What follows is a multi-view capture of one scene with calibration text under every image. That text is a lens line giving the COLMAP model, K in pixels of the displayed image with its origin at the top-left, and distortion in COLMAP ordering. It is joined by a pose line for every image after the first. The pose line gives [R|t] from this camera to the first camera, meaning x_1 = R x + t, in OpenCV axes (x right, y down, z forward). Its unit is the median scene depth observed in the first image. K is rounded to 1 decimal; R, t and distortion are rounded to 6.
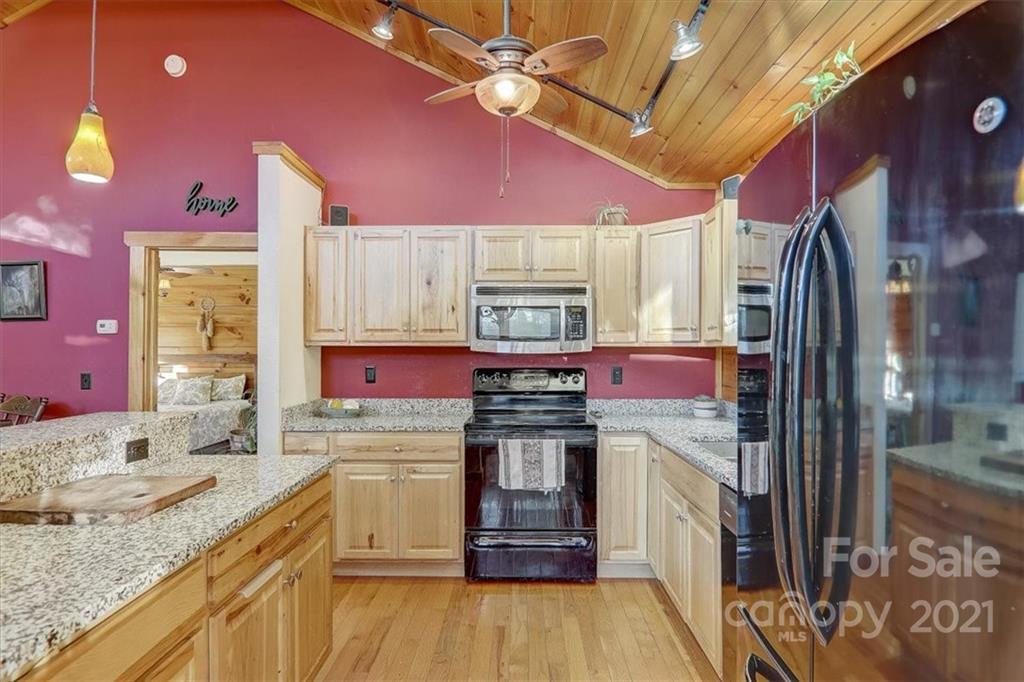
lens RADIAL K [[567.5, 0, 511.9], [0, 567.5, 349.2], [0, 0, 1]] dist [0.002048, -0.017953]
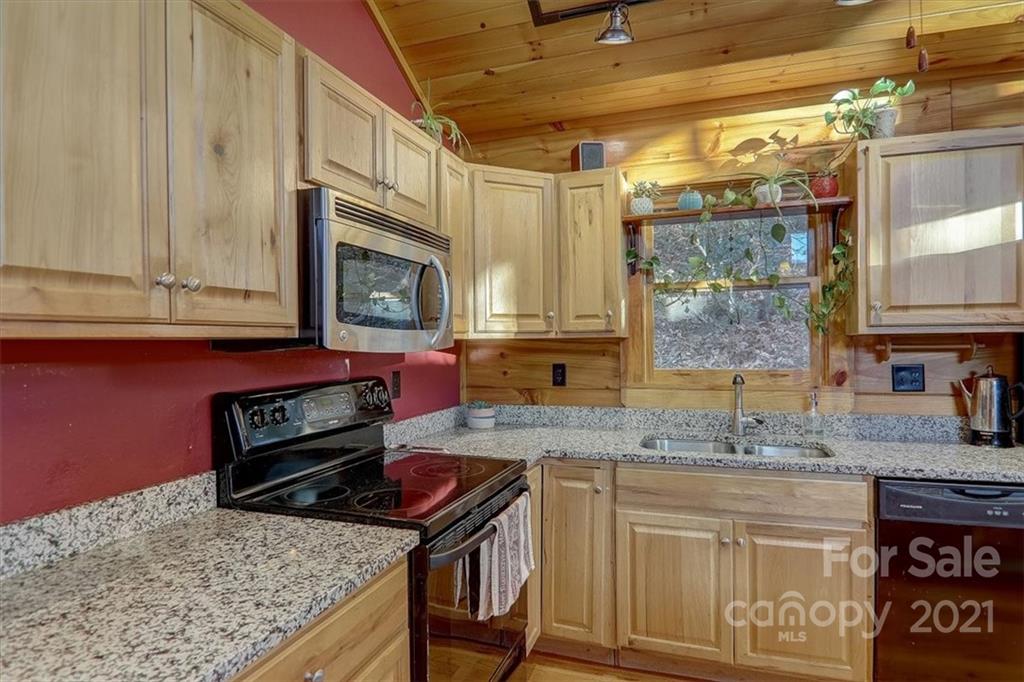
lens RADIAL K [[567.5, 0, 511.9], [0, 567.5, 349.2], [0, 0, 1]] dist [0.002048, -0.017953]
pose [[0.317294, -0.016820, 0.948178, -0.410021], [0.011340, 0.999839, 0.013941, -0.001661], [-0.948259, 0.006329, 0.317433, 0.730367]]
